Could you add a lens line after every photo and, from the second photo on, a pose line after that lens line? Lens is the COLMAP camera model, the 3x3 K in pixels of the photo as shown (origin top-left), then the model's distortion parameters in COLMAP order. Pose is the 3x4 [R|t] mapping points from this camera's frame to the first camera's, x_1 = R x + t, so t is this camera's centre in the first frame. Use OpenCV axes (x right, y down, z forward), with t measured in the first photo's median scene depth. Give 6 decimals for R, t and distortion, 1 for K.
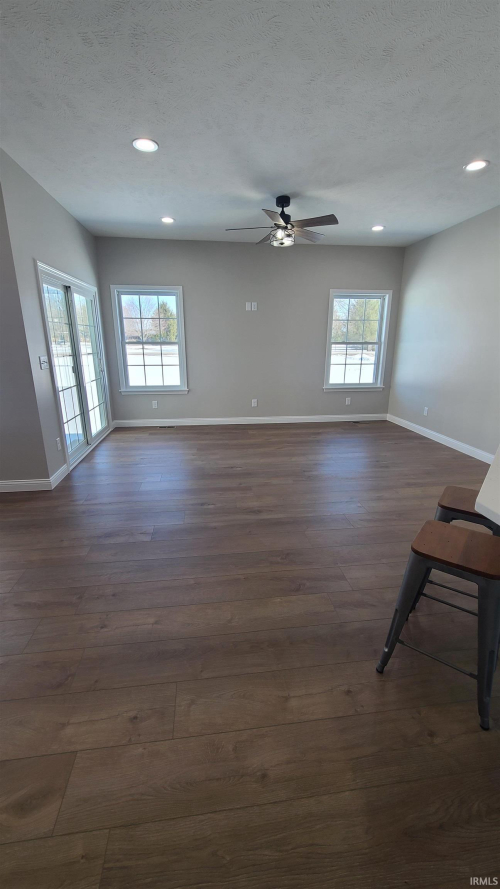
lens RADIAL K [[361.7, 0, 250.0], [0, 361.7, 444.5], [0, 0, 1]] dist [-0.001007, -0.000526]
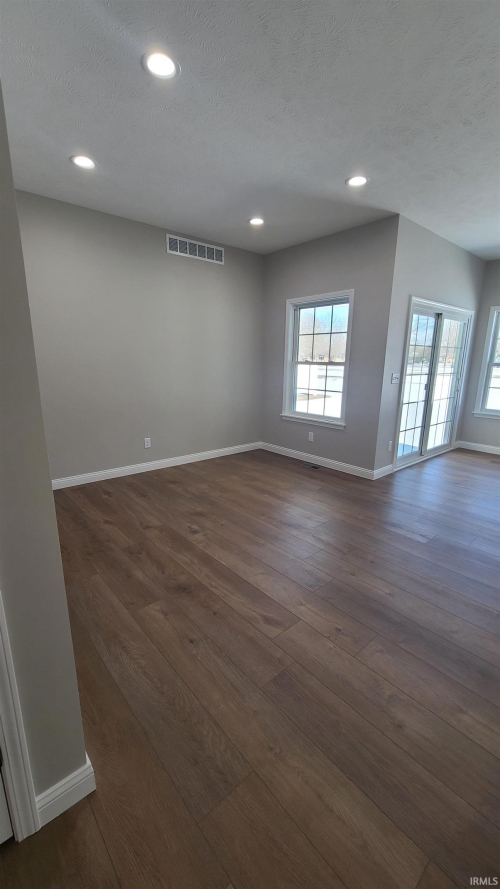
lens RADIAL K [[361.7, 0, 250.0], [0, 361.7, 444.5], [0, 0, 1]] dist [-0.001007, -0.000526]
pose [[0.559288, 0.199107, -0.804707, 0.165970], [-0.241564, 0.967743, 0.071555, 0.018723], [0.792997, 0.154368, 0.589344, -0.070674]]
